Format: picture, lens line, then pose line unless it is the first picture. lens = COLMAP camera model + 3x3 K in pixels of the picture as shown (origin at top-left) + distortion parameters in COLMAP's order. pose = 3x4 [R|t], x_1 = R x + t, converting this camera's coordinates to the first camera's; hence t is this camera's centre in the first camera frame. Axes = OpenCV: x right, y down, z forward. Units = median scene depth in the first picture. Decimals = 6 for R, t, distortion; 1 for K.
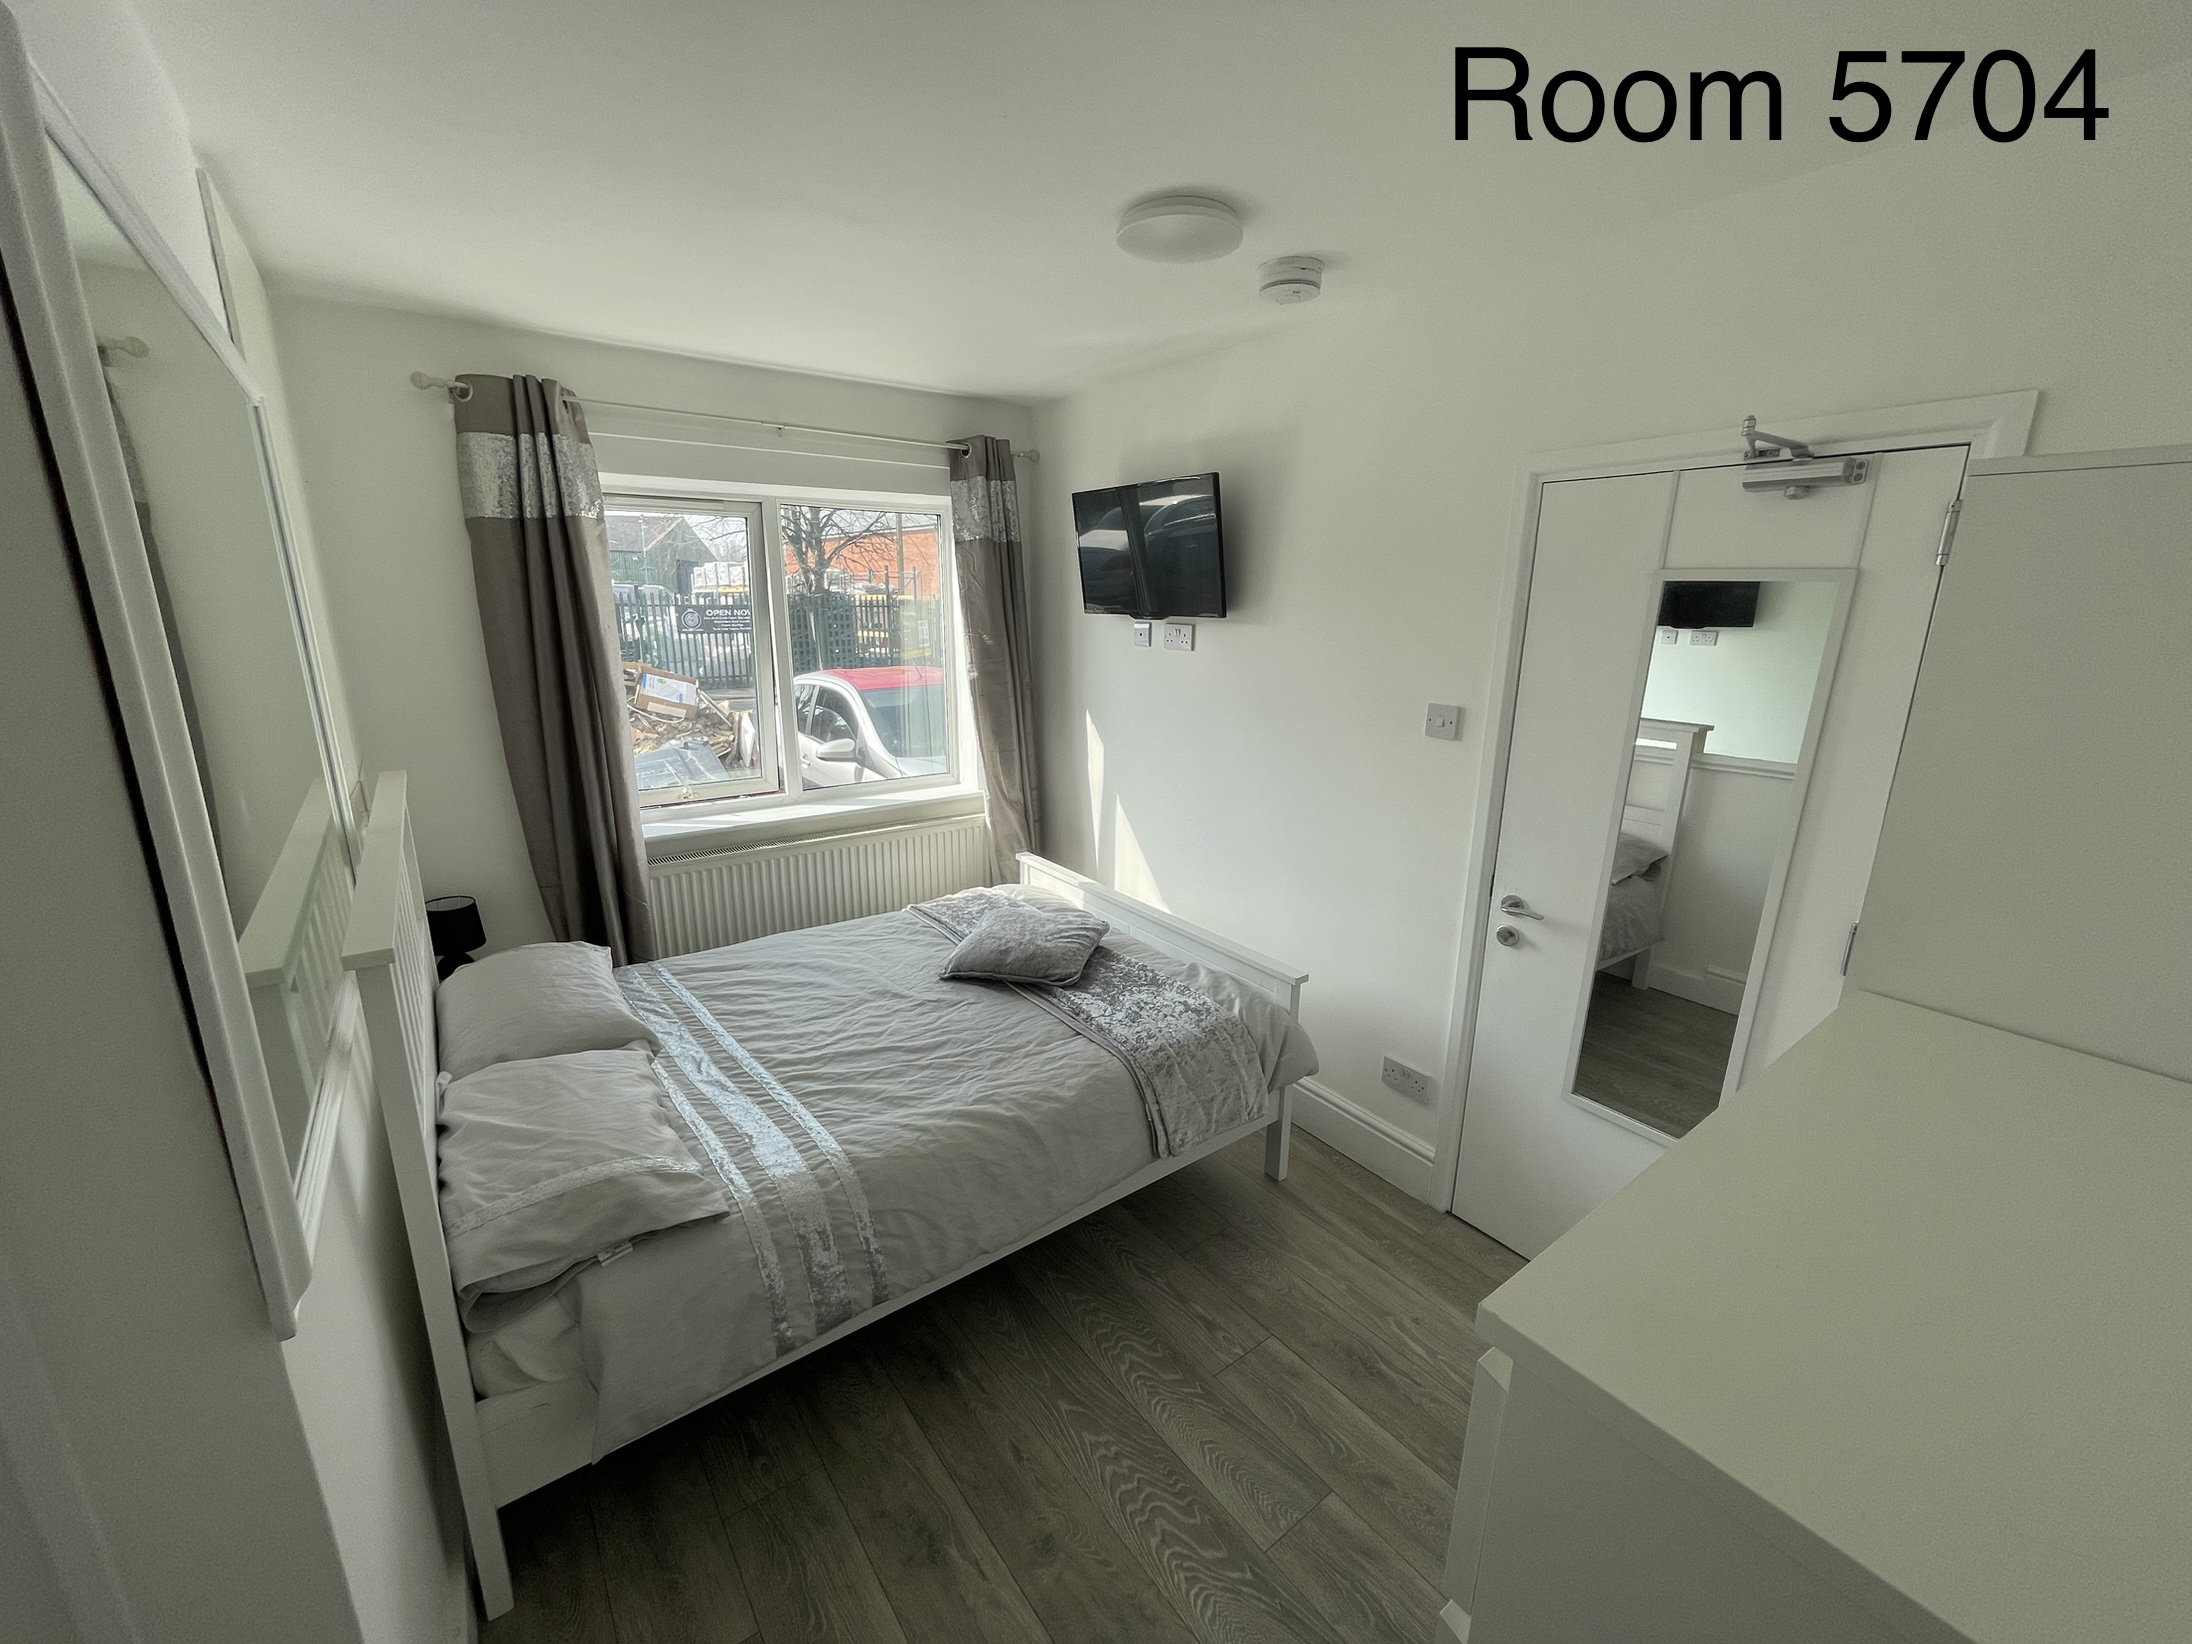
lens RADIAL K [[888.6, 0, 1094.5], [0, 888.6, 823.2], [0, 0, 1]] dist [-0.000059, -0.000349]
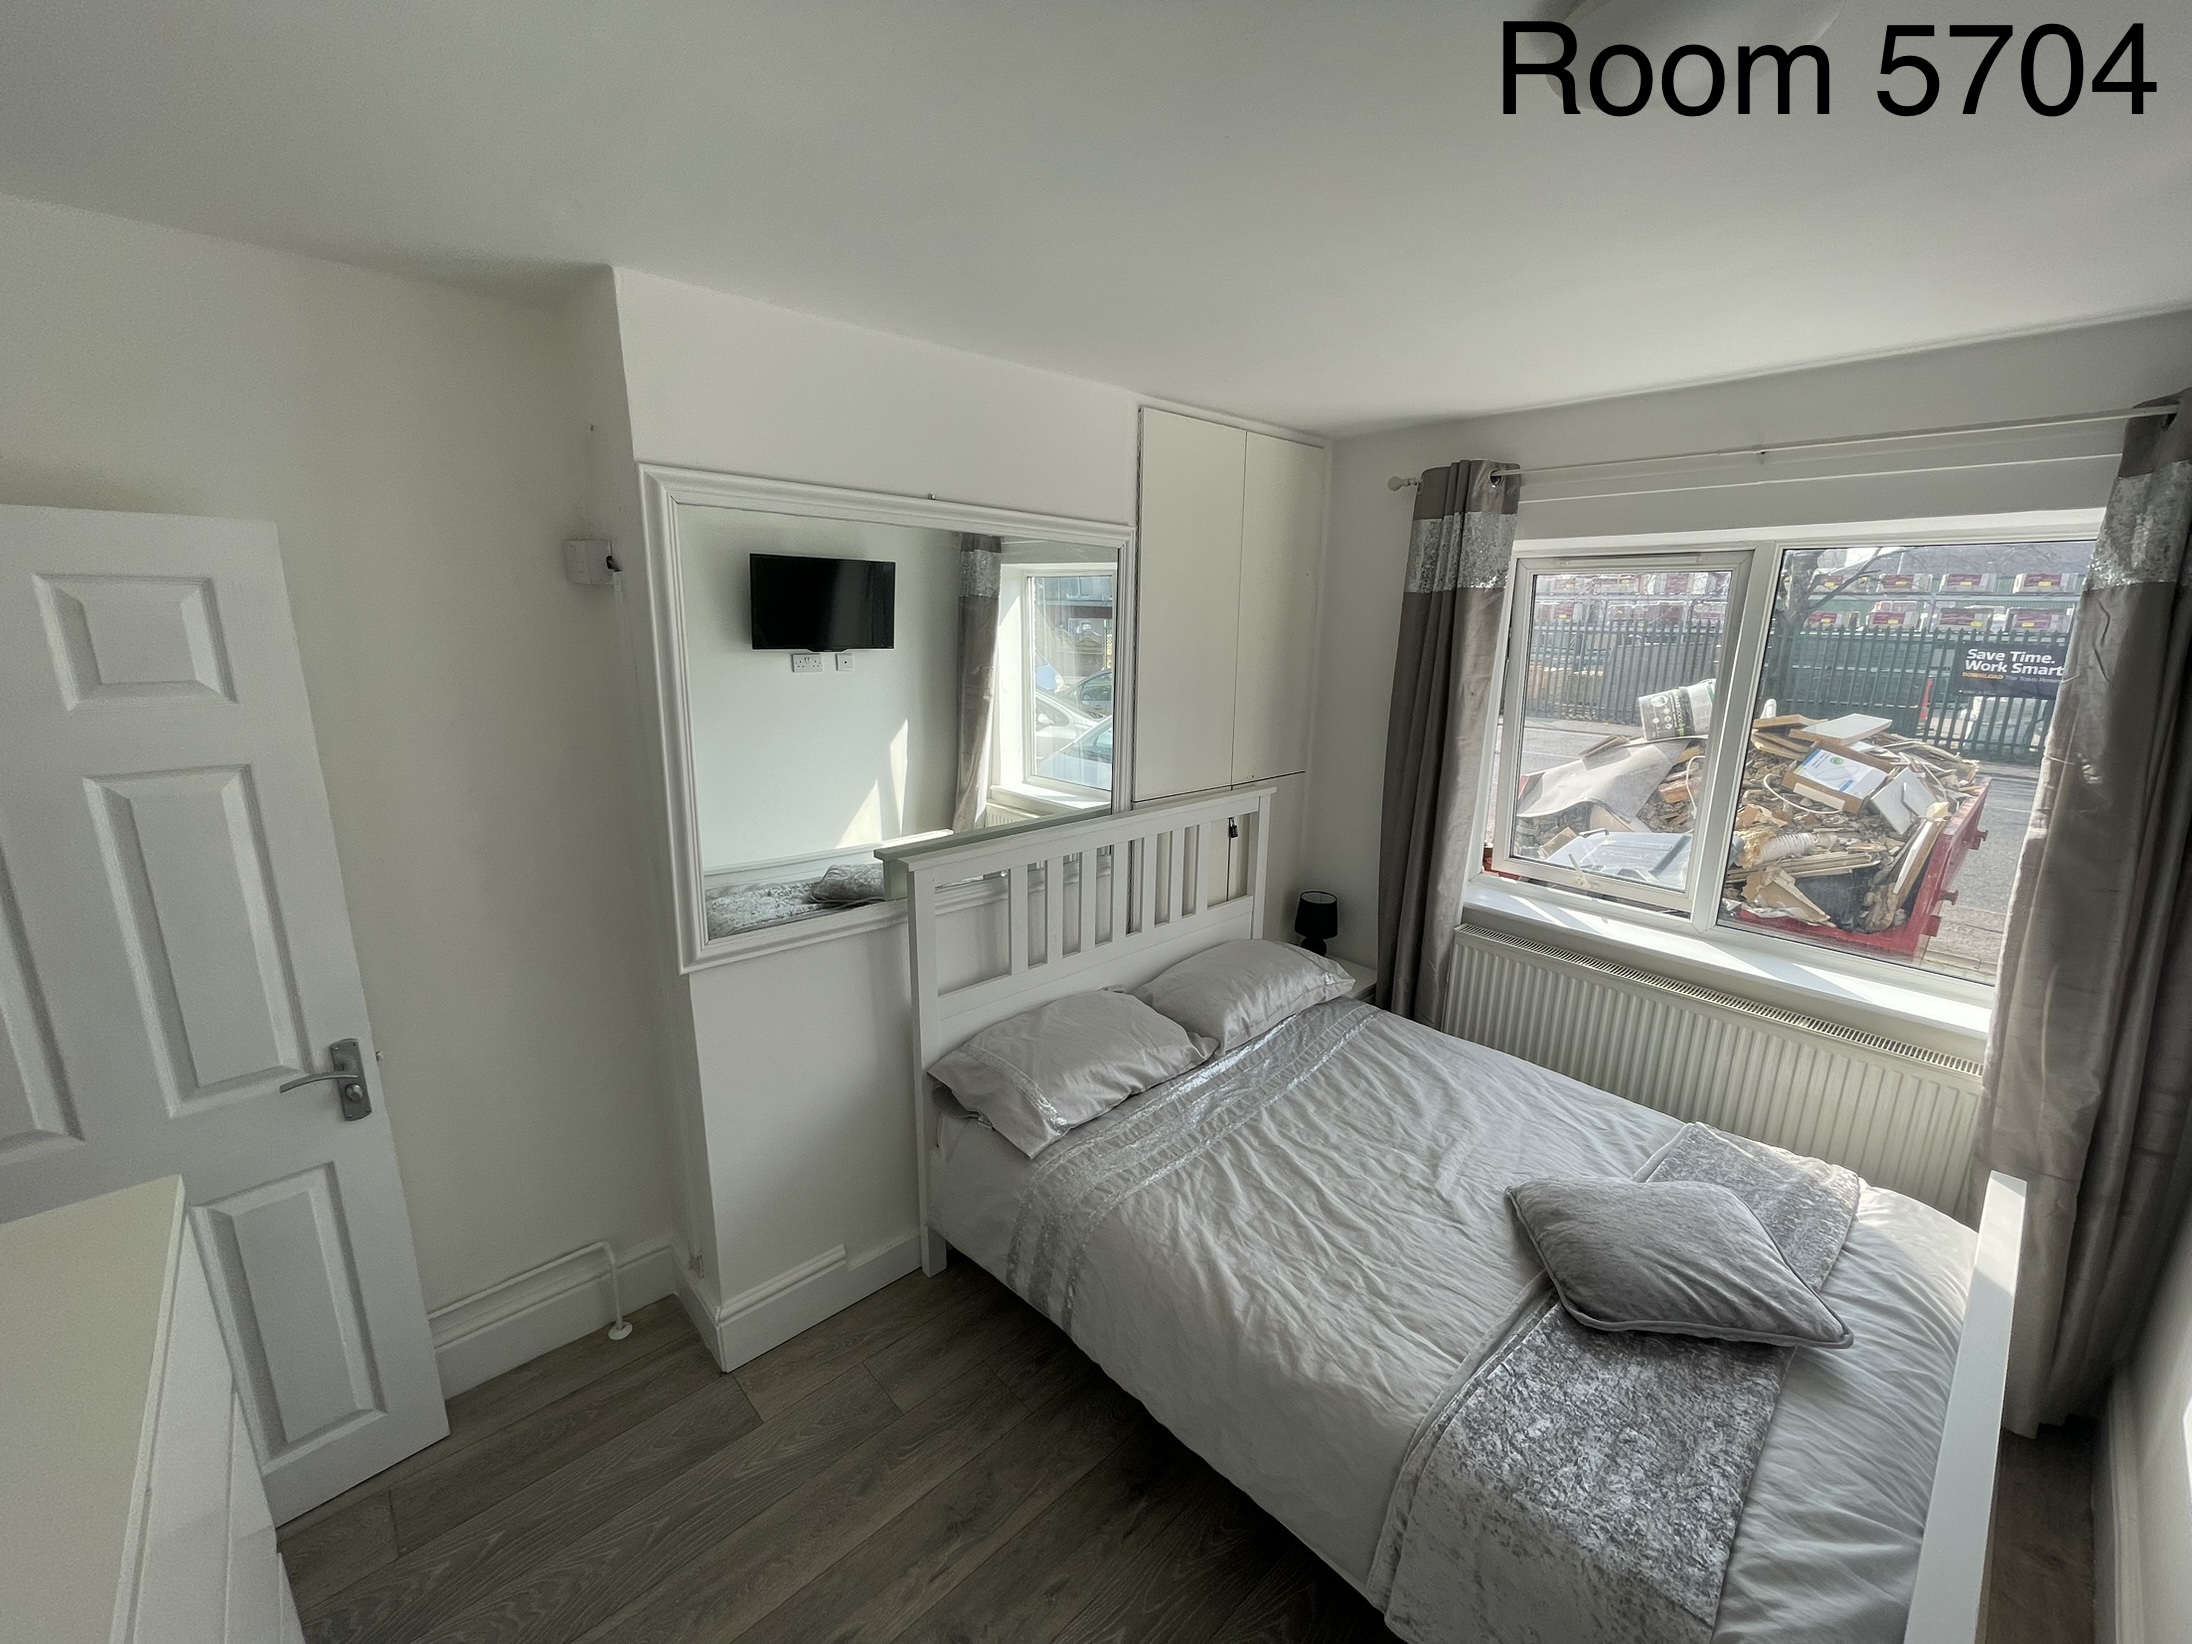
lens RADIAL K [[888.6, 0, 1094.5], [0, 888.6, 823.2], [0, 0, 1]] dist [-0.000059, -0.000349]
pose [[0.104867, 0.224730, -0.968762, 0.462643], [-0.257500, 0.947048, 0.191819, -0.180228], [0.960571, 0.229341, 0.157182, 0.503975]]
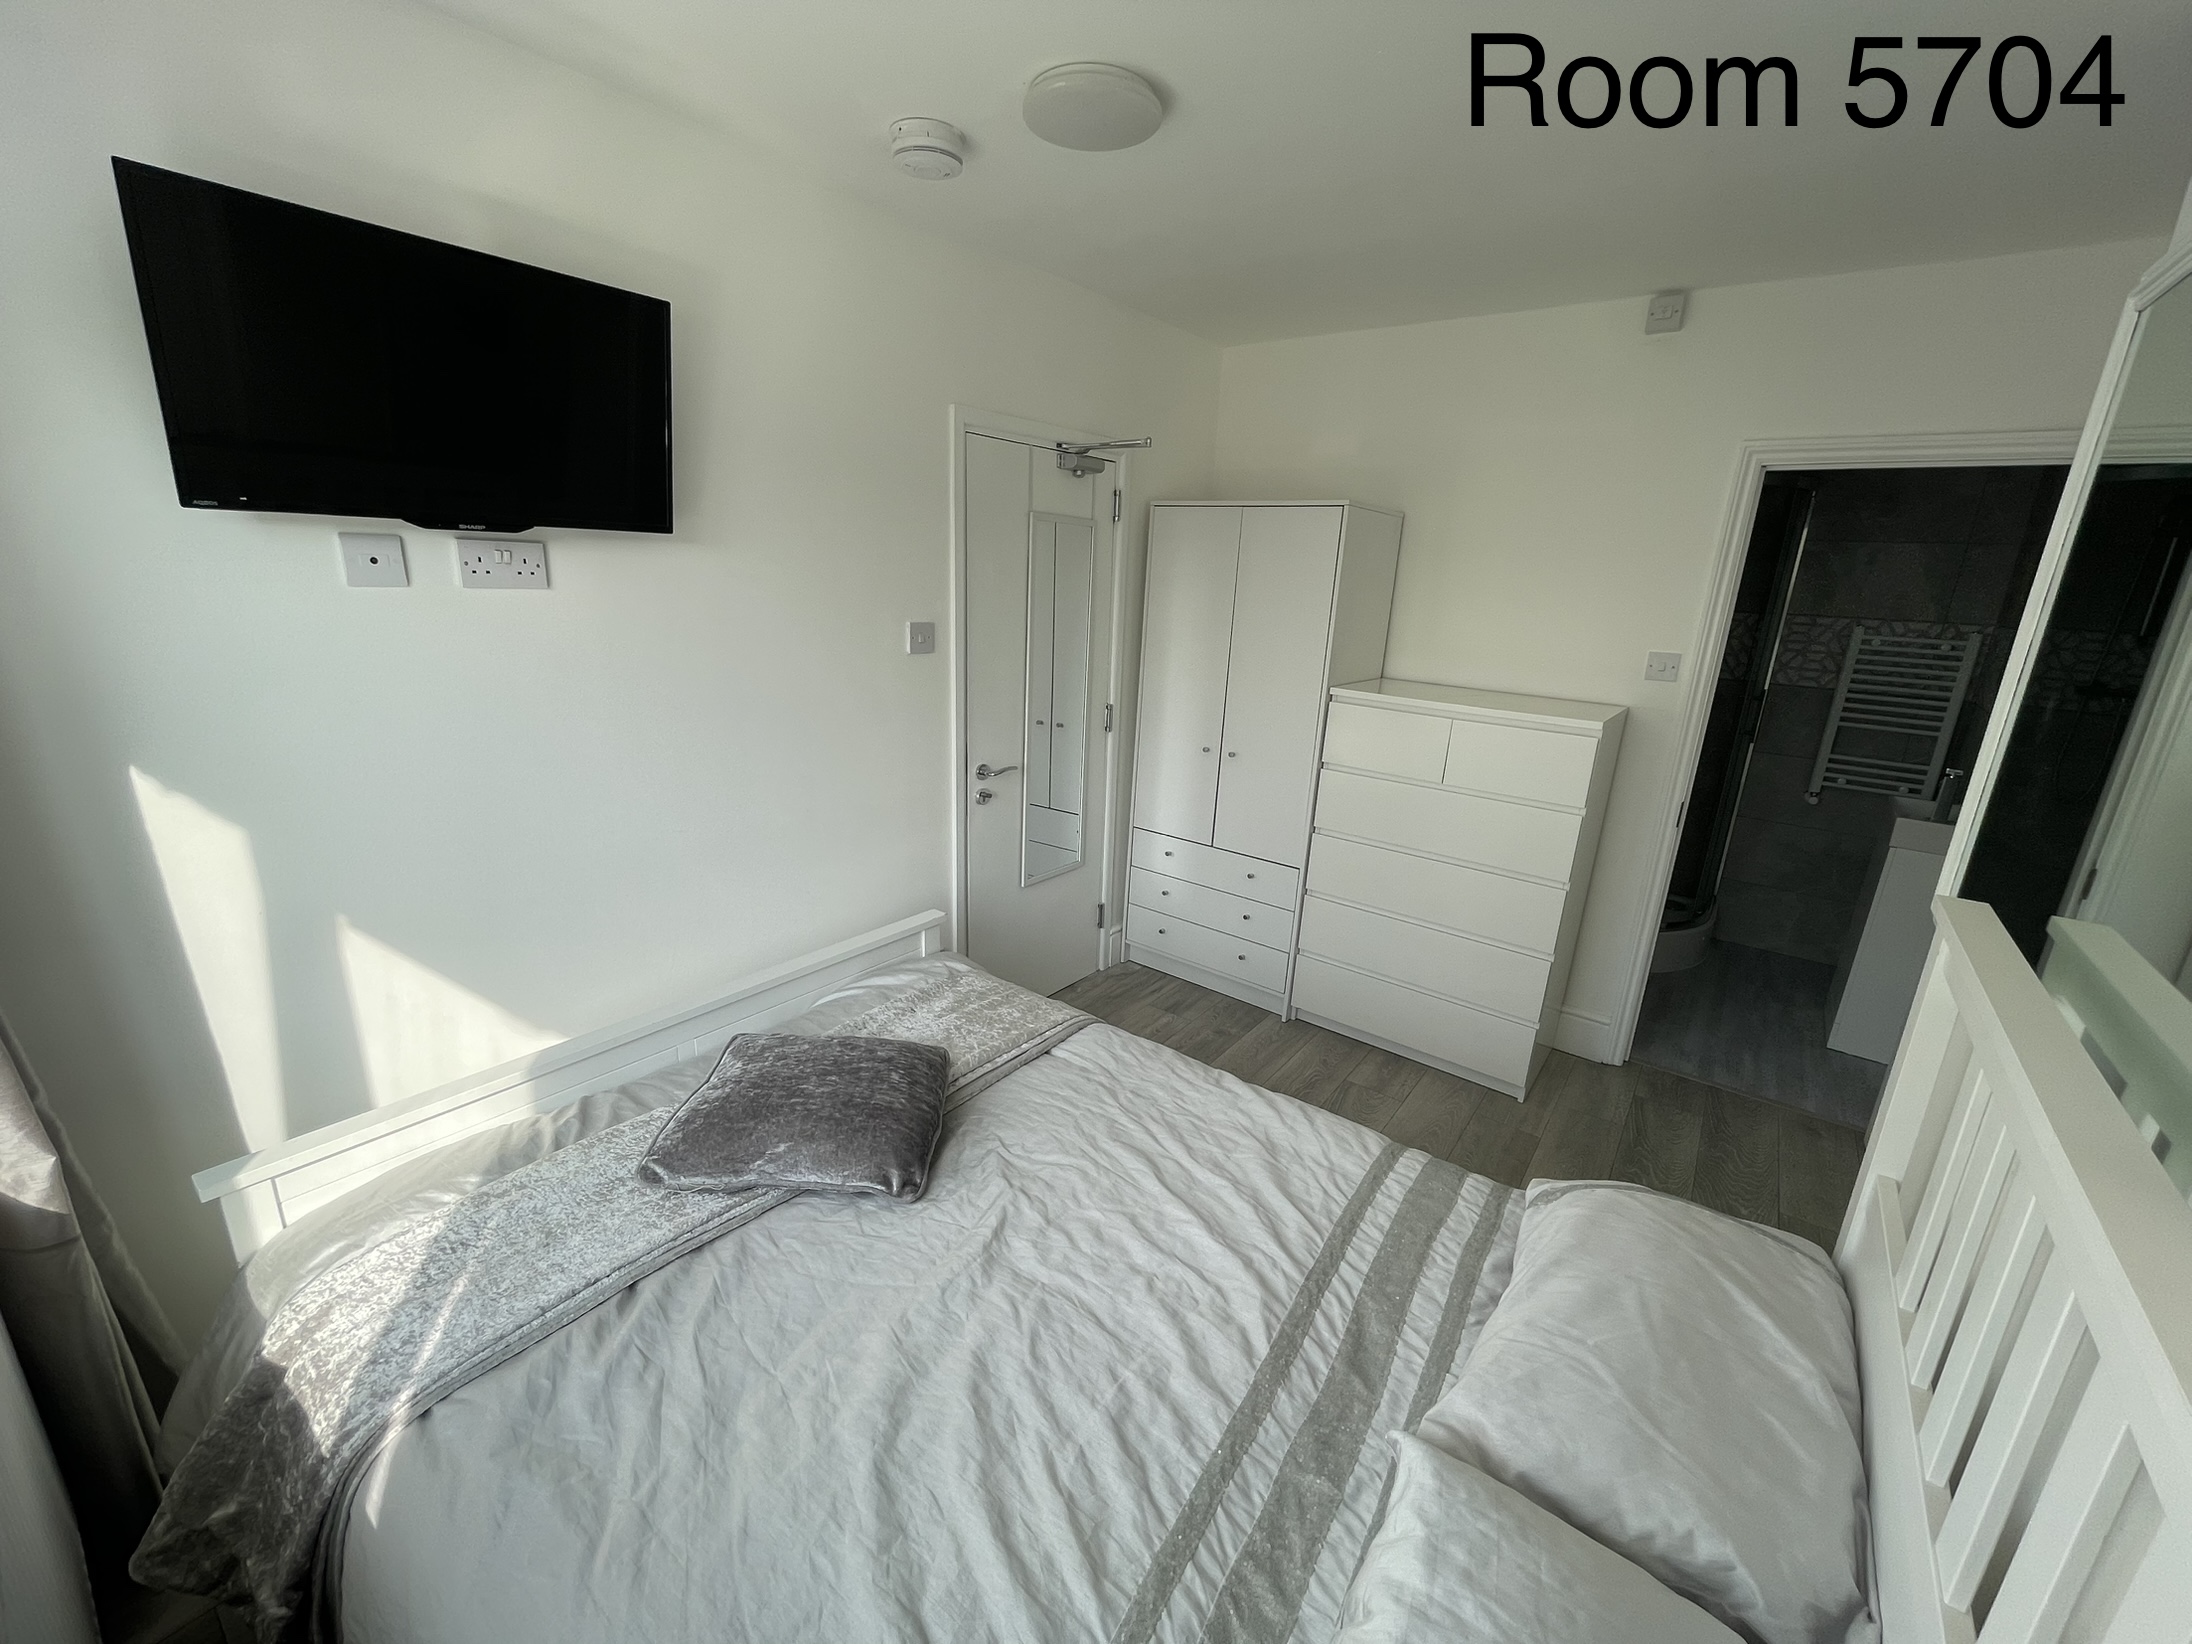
lens RADIAL K [[888.6, 0, 1094.5], [0, 888.6, 823.2], [0, 0, 1]] dist [-0.000059, -0.000349]
pose [[-0.277543, -0.287635, 0.916644, -0.677665], [0.194424, 0.917570, 0.346793, -0.222639], [-0.940834, 0.274468, -0.198742, 0.987933]]
